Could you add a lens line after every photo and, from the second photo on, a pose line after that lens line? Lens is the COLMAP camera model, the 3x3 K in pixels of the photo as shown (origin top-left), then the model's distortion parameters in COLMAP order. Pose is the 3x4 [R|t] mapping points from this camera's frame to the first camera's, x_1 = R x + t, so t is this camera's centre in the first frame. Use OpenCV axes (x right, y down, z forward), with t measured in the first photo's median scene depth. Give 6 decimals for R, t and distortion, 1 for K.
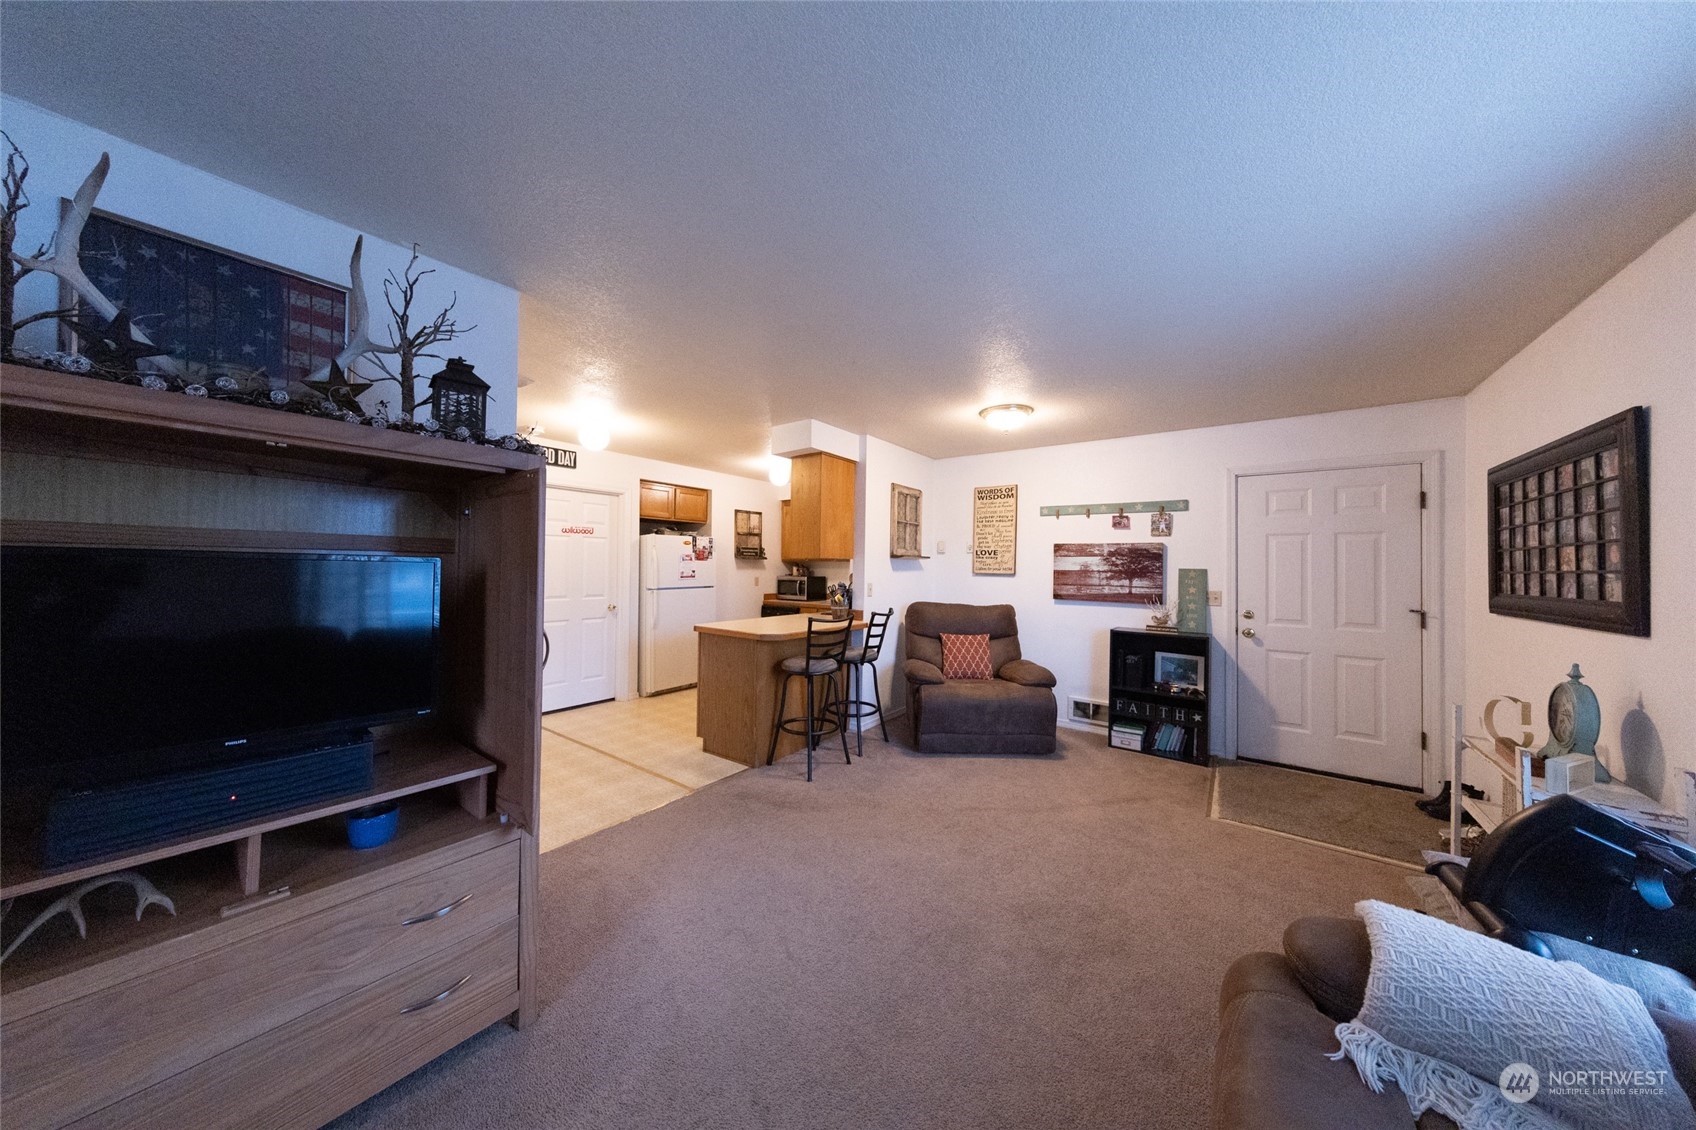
lens RADIAL K [[521.0, 0, 853.7], [0, 521.0, 558.7], [0, 0, 1]] dist [0.000602, 0.000072]
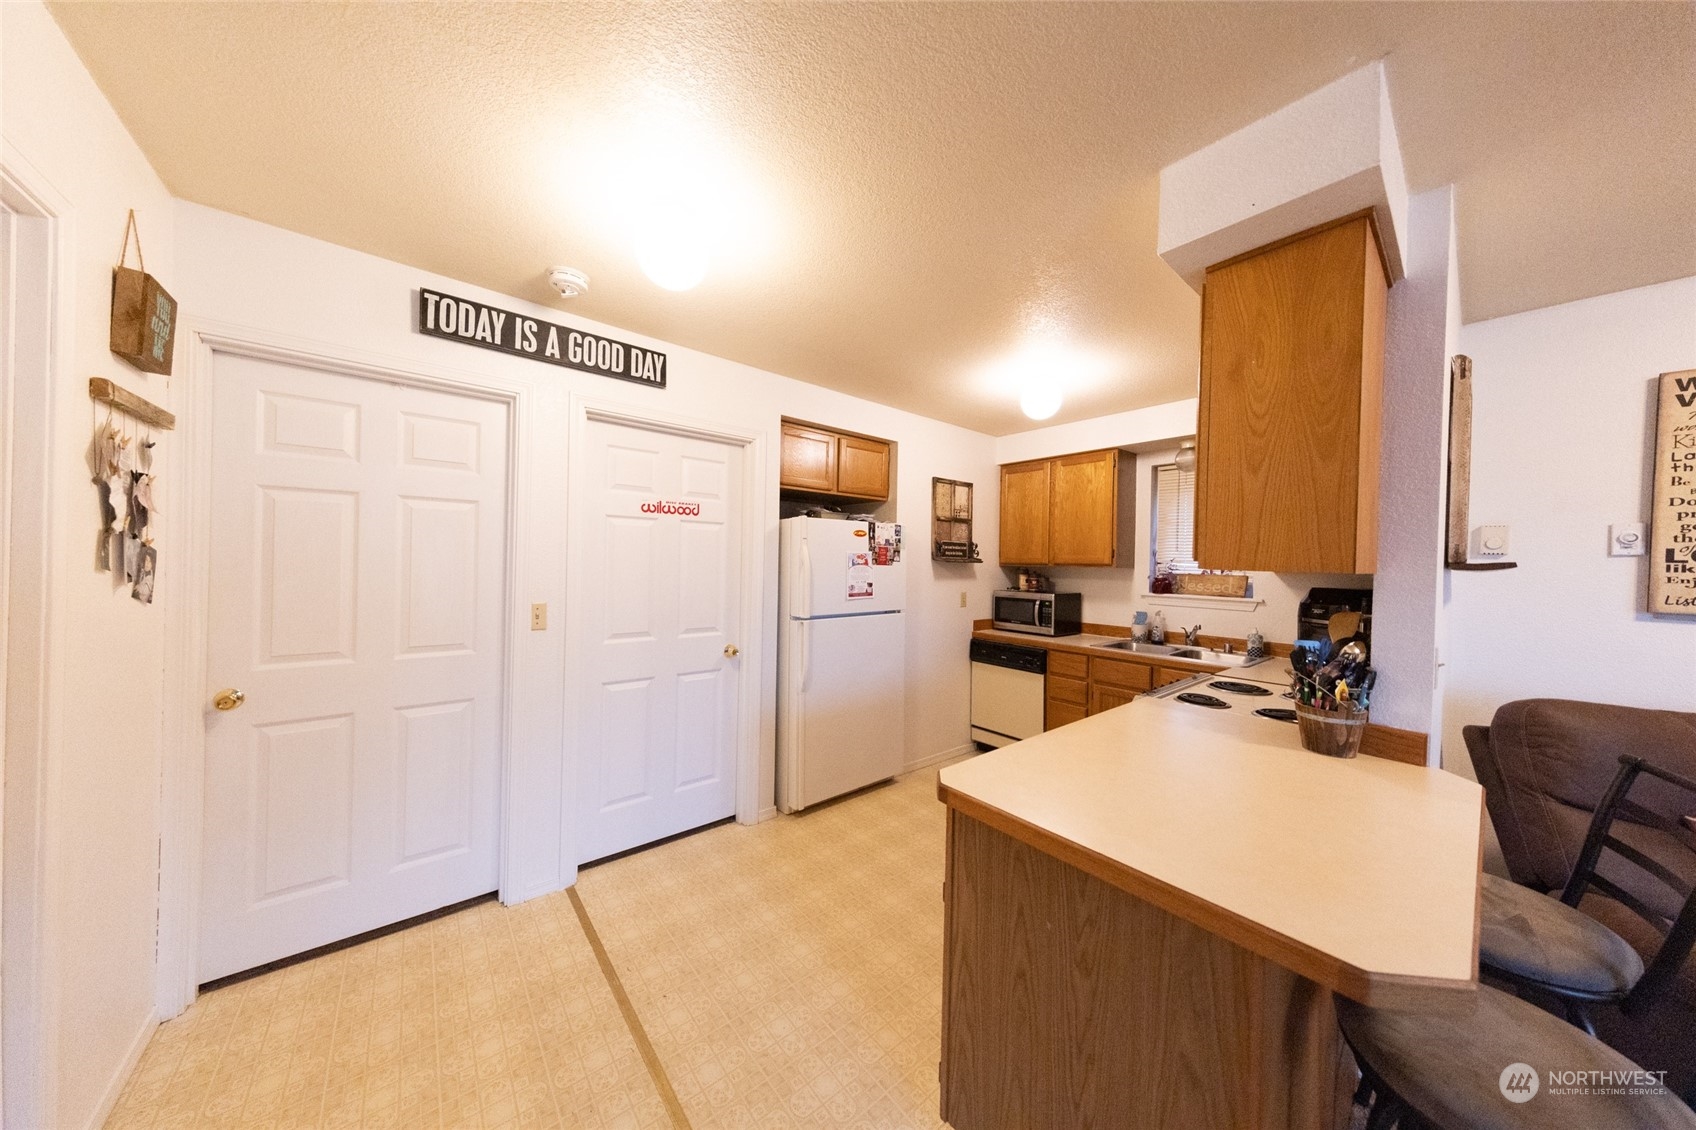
lens RADIAL K [[521.0, 0, 849.3], [0, 521.0, 561.8], [0, 0, 1]] dist [0.000602, 0.000072]
pose [[0.966198, 0.009807, -0.257613, -0.186091], [-0.007335, 0.999917, 0.010555, -0.005686], [0.257696, -0.008309, 0.966190, 0.458093]]
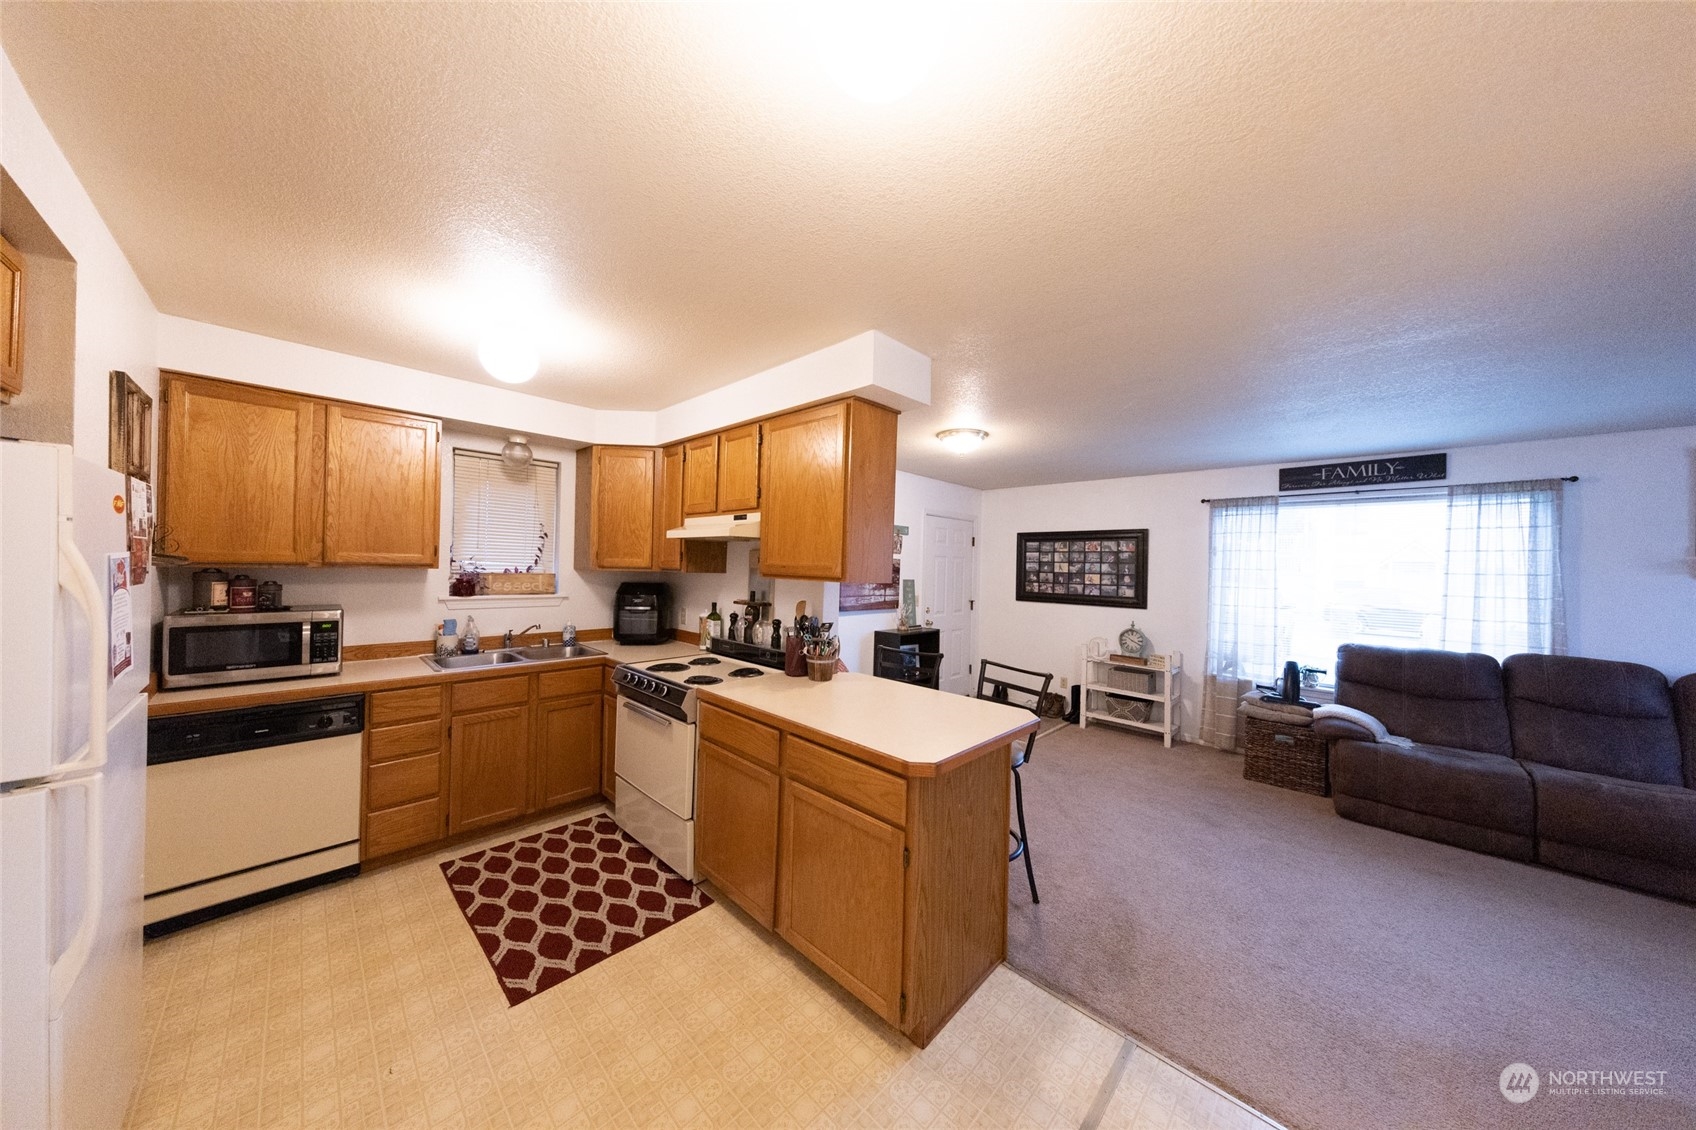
lens RADIAL K [[521.0, 0, 852.9], [0, 521.0, 565.6], [0, 0, 1]] dist [0.000602, 0.000072]
pose [[0.132506, -0.008408, 0.991147, -0.480717], [-0.039893, 0.999109, 0.013808, -0.020044], [-0.990379, -0.041370, 0.132053, 0.683590]]
